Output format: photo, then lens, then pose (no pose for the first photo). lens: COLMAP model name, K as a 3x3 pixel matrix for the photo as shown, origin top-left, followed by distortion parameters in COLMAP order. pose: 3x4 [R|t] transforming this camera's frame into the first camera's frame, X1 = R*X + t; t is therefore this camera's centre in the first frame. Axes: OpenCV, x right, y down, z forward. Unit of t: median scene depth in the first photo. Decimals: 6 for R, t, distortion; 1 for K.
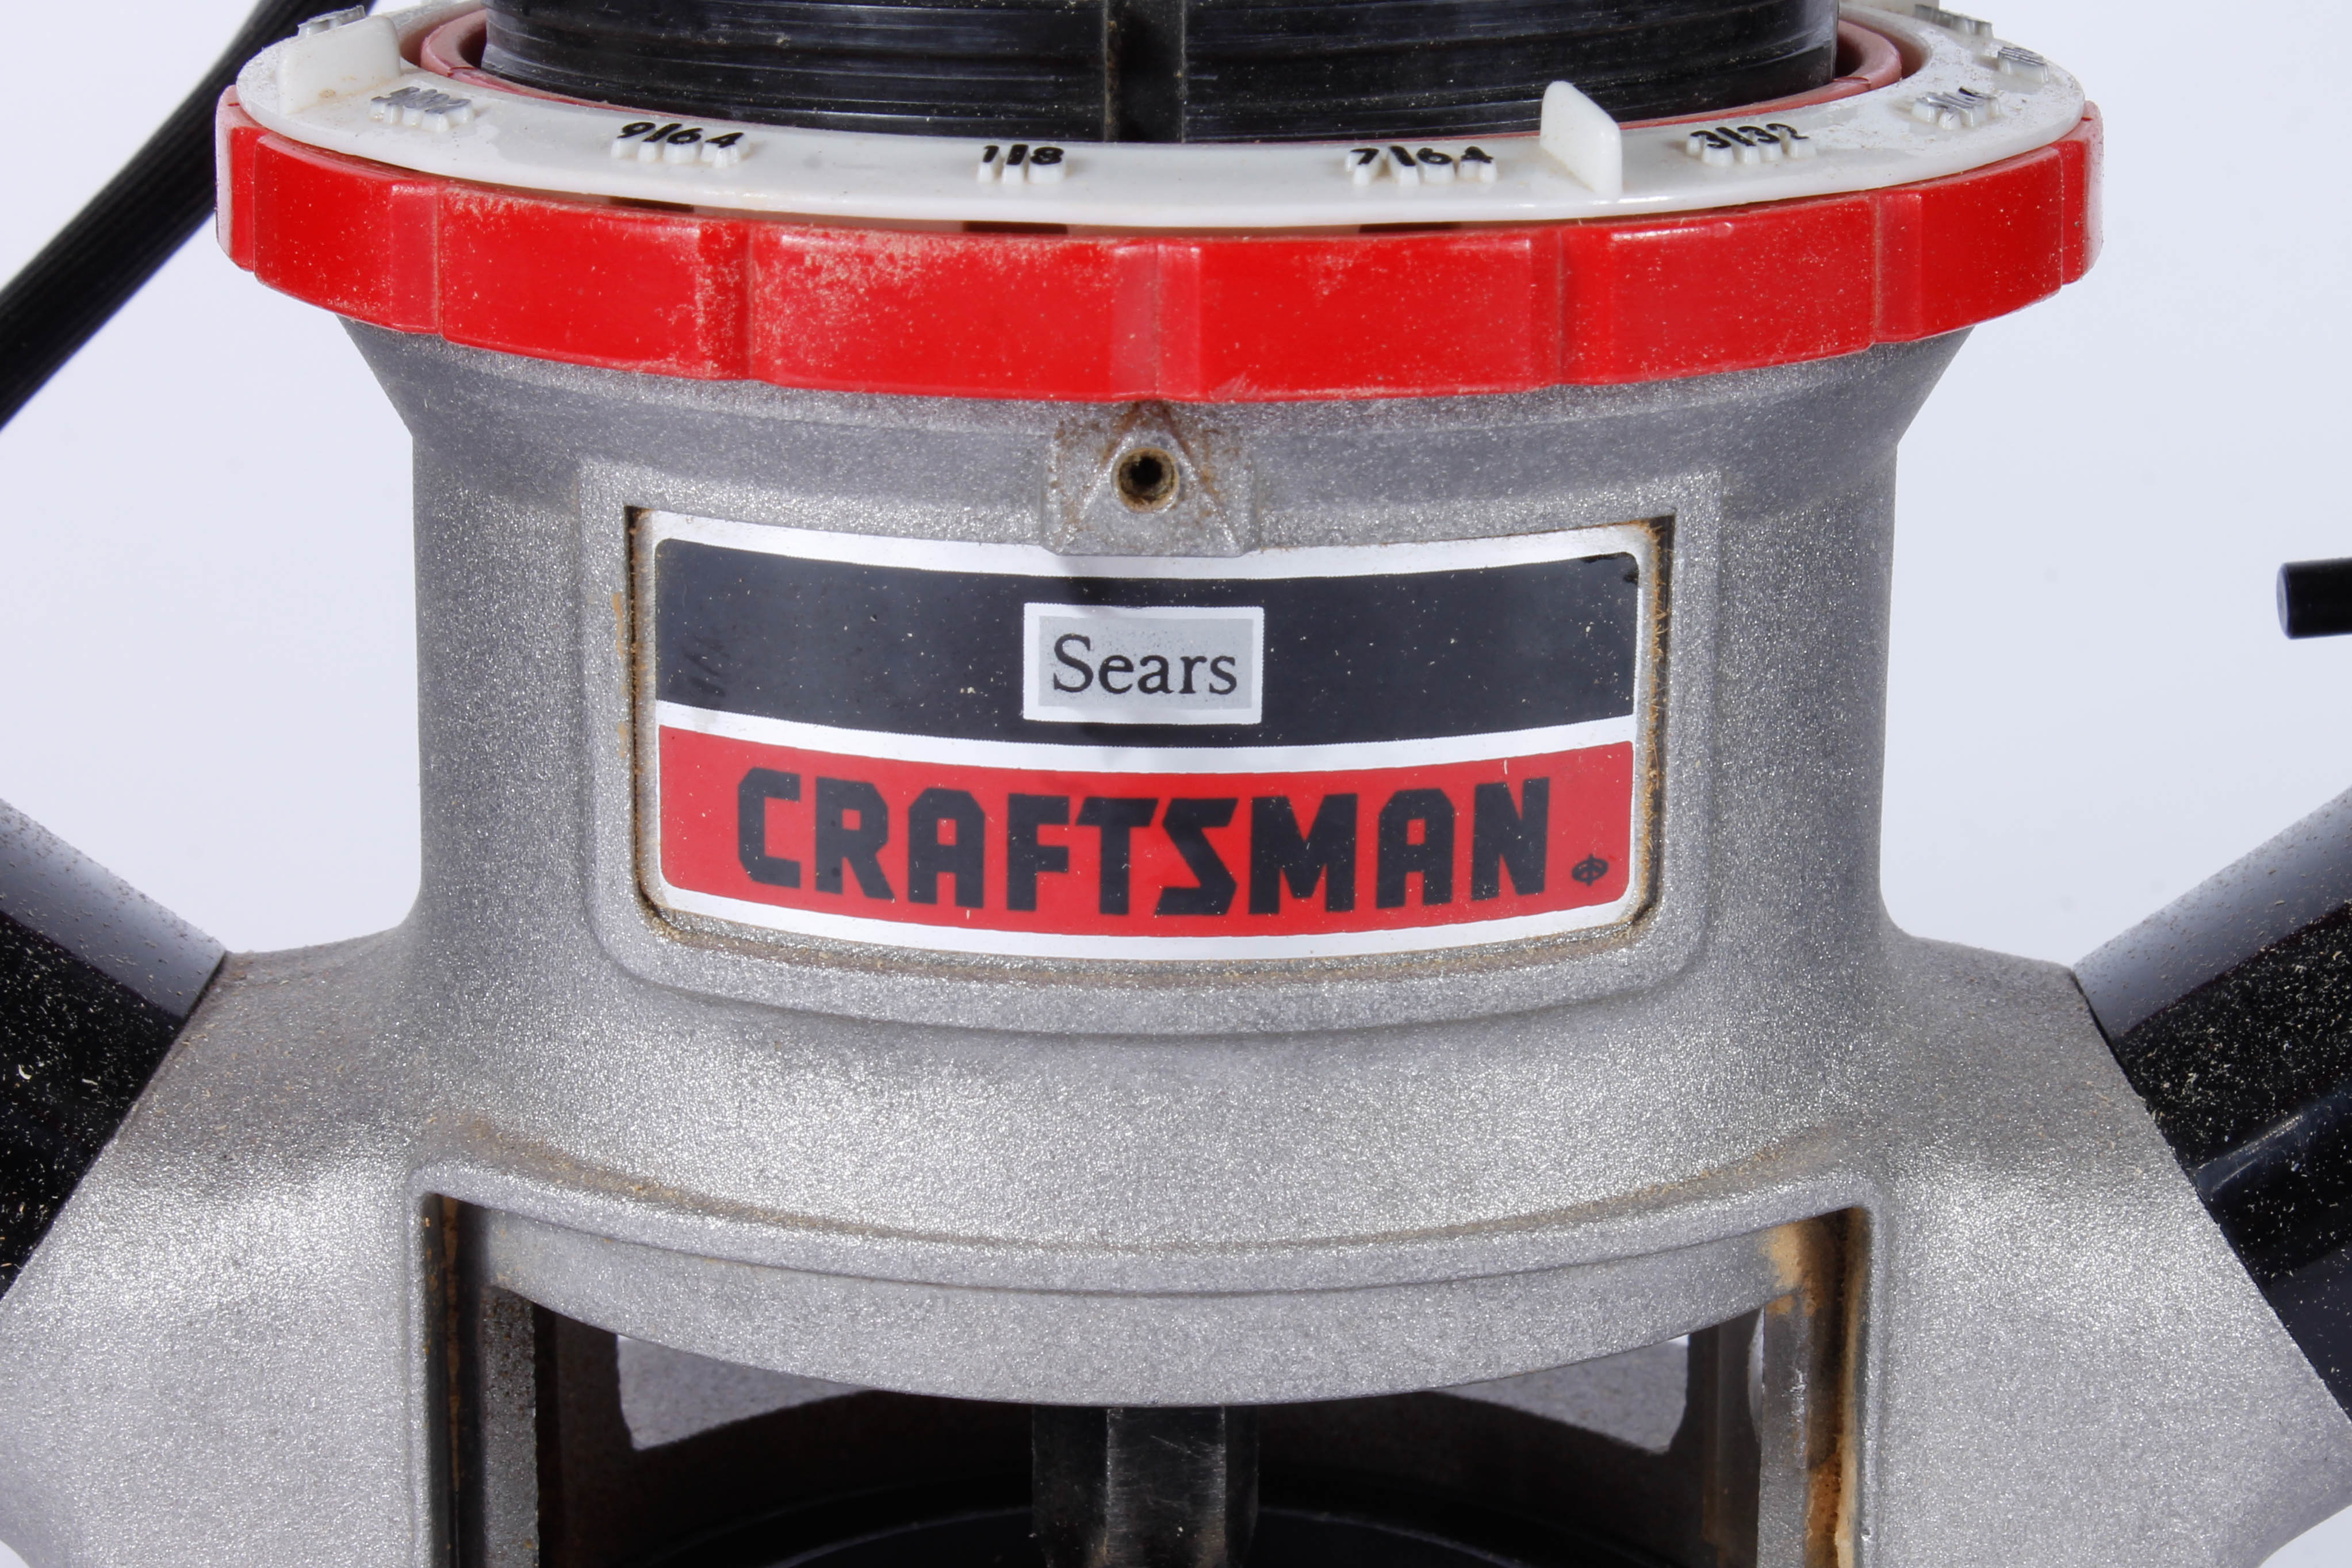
lens RADIAL K [[5771.8, 0, 1176.0], [0, 5771.8, 784.0], [0, 0, 1]] dist [0.088249, -0.041346]
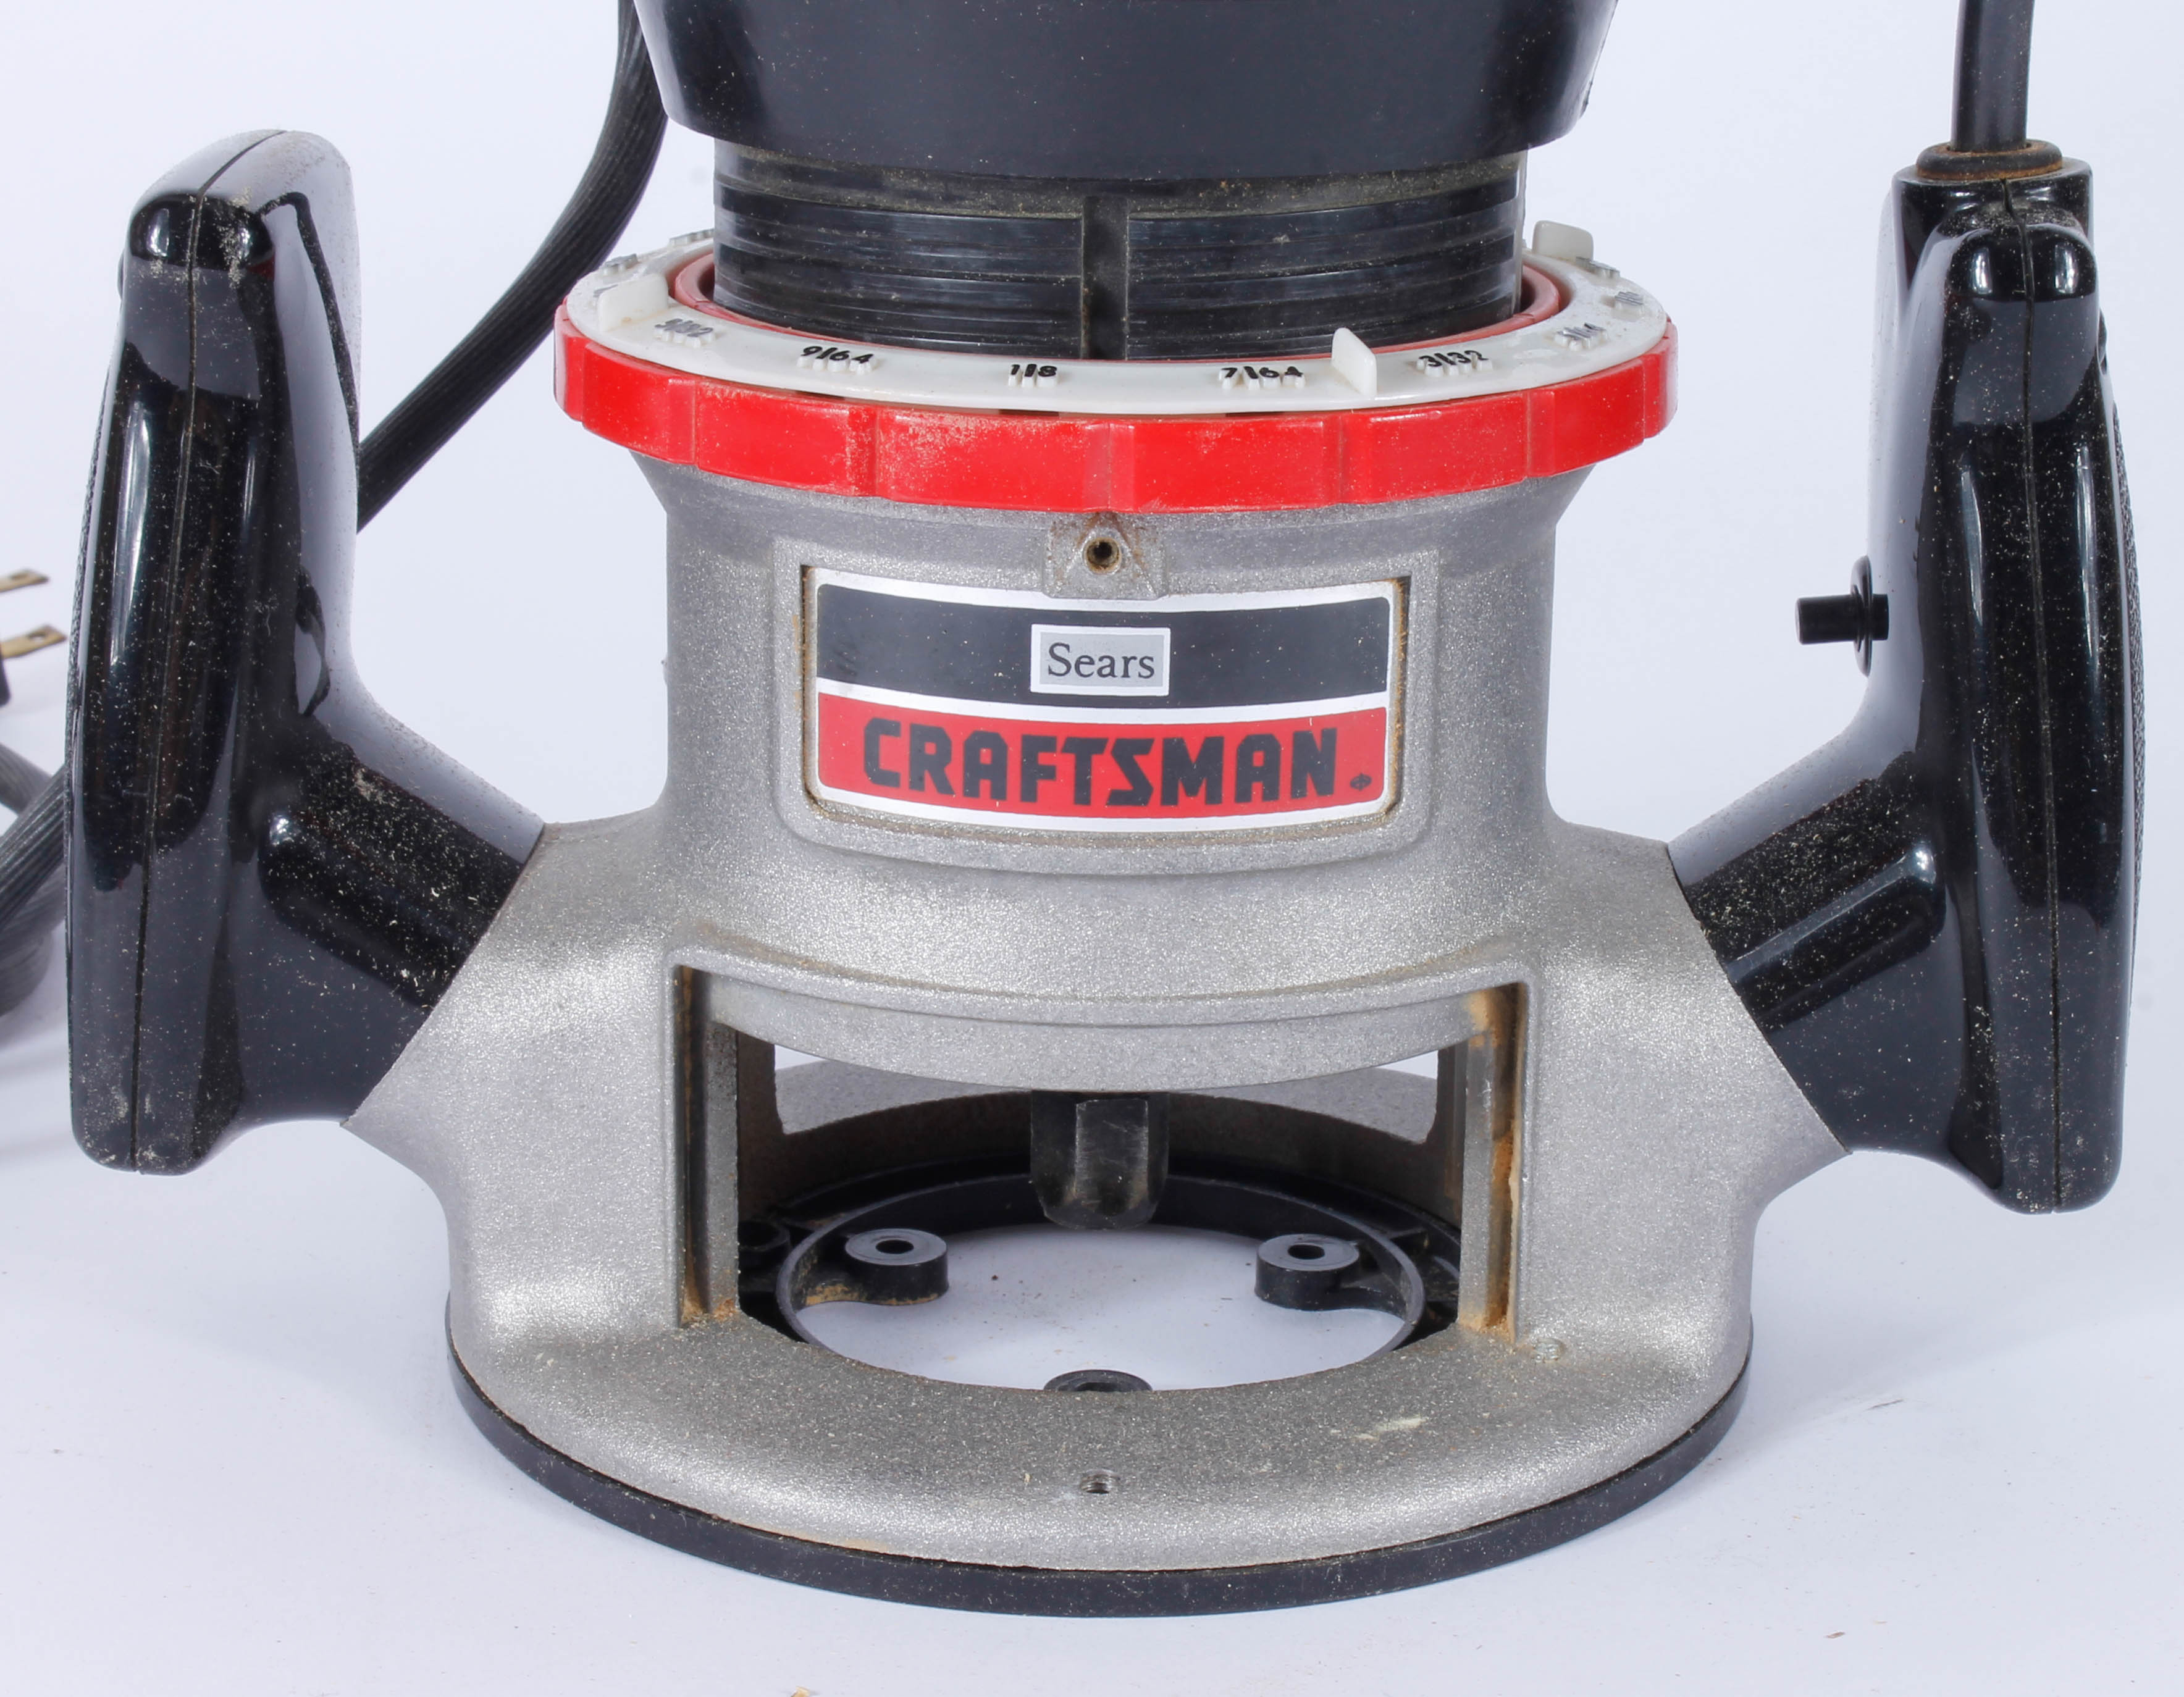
lens RADIAL K [[5016.6, 0, 1092.0], [0, 5016.6, 848.5], [0, 0, 1]] dist [0.027012, 0.166552]
pose [[0.999875, 0.010214, -0.012077, 0.010228], [-0.009847, 0.999498, 0.030104, -0.009353], [0.012379, -0.029982, 0.999474, -0.487289]]
